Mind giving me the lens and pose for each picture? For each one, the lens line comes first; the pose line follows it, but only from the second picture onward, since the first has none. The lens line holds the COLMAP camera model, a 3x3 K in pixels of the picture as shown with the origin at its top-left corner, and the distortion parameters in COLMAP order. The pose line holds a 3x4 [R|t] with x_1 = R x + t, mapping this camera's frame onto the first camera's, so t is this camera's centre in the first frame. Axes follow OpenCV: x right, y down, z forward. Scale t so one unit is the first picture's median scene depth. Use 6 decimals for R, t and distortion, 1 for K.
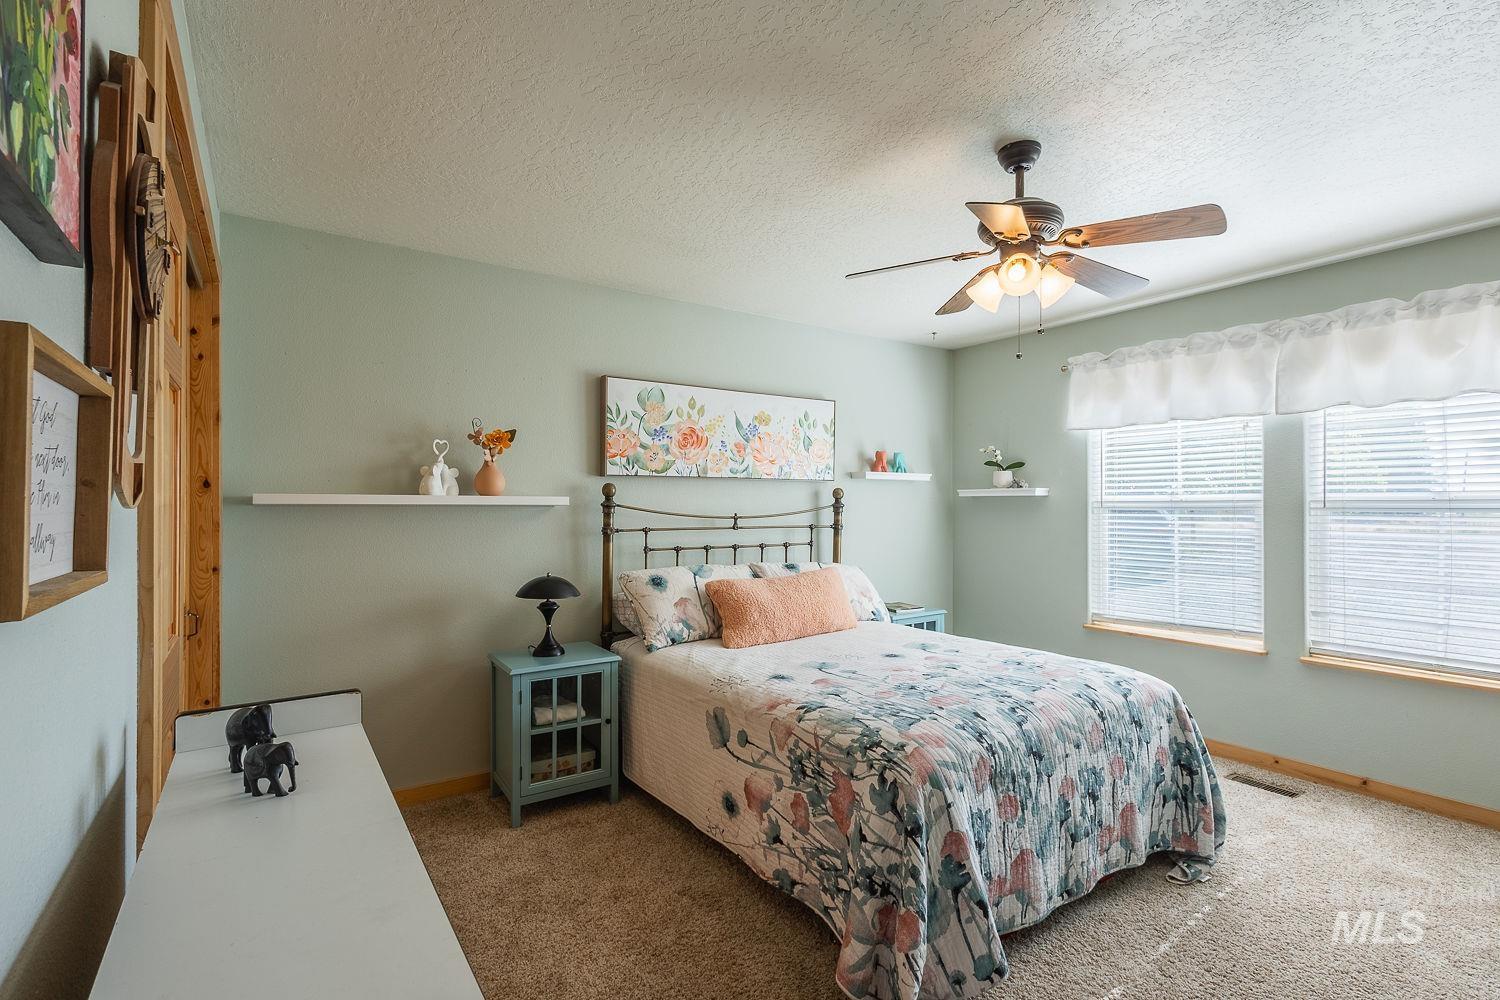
lens RADIAL K [[698.7, 0, 755.8], [0, 698.7, 501.6], [0, 0, 1]] dist [-0.001673, -0.000024]
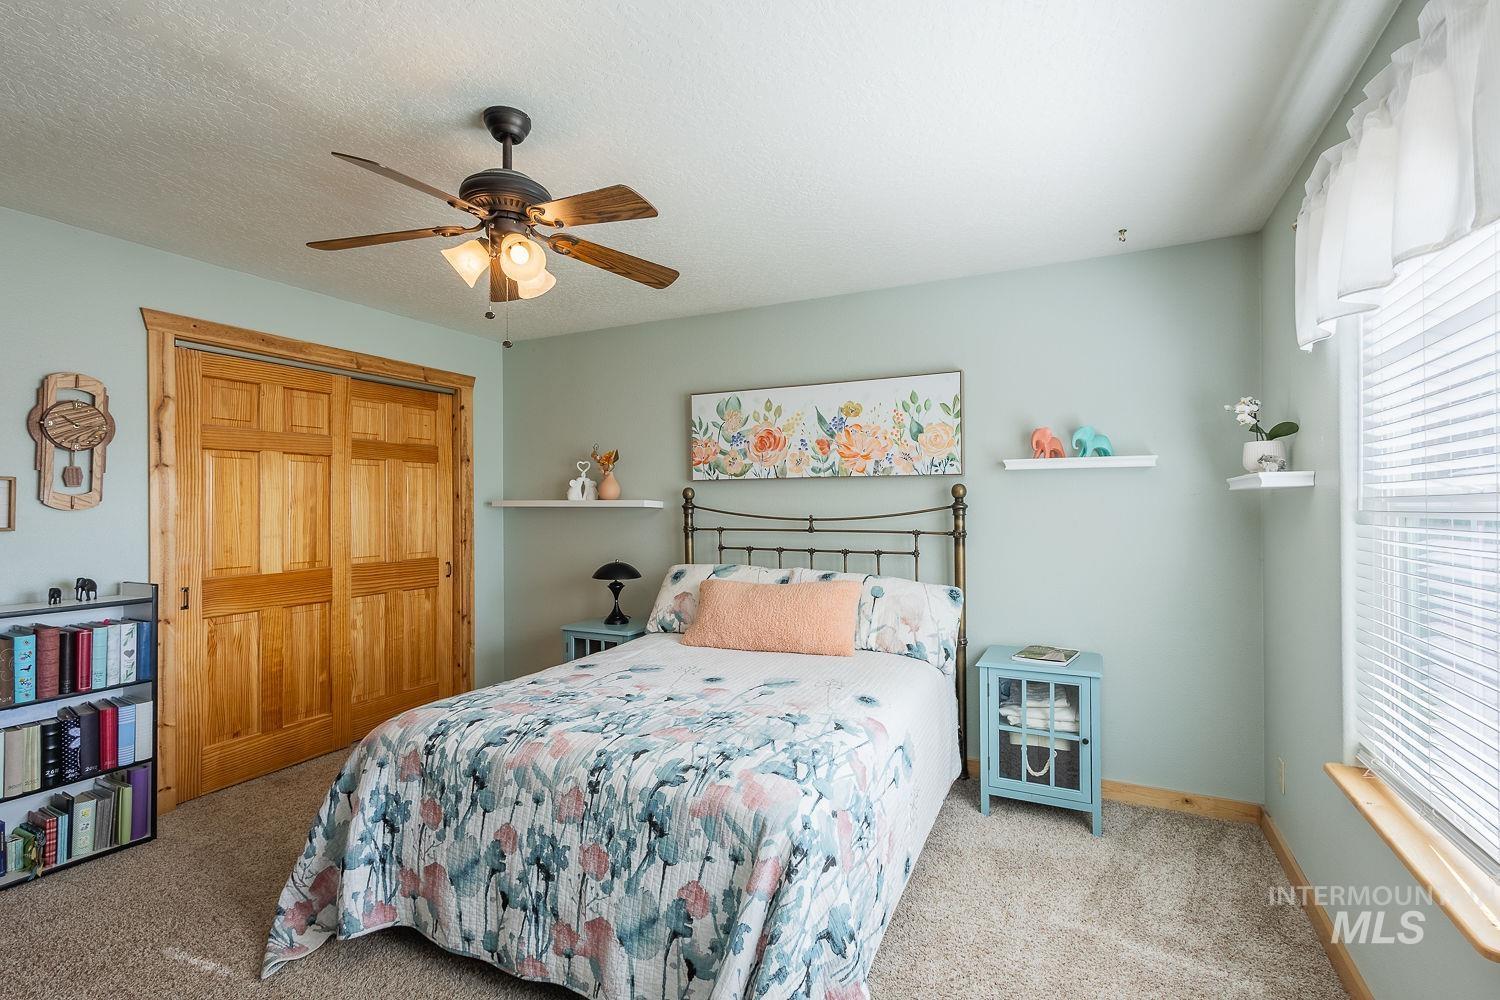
lens RADIAL K [[698.7, 0, 754.5], [0, 698.7, 499.9], [0, 0, 1]] dist [-0.001673, -0.000024]
pose [[0.490733, -0.009778, -0.871255, 0.816515], [0.008134, 0.999945, -0.006641, 0.002120], [0.871272, -0.003827, 0.490786, 0.512721]]
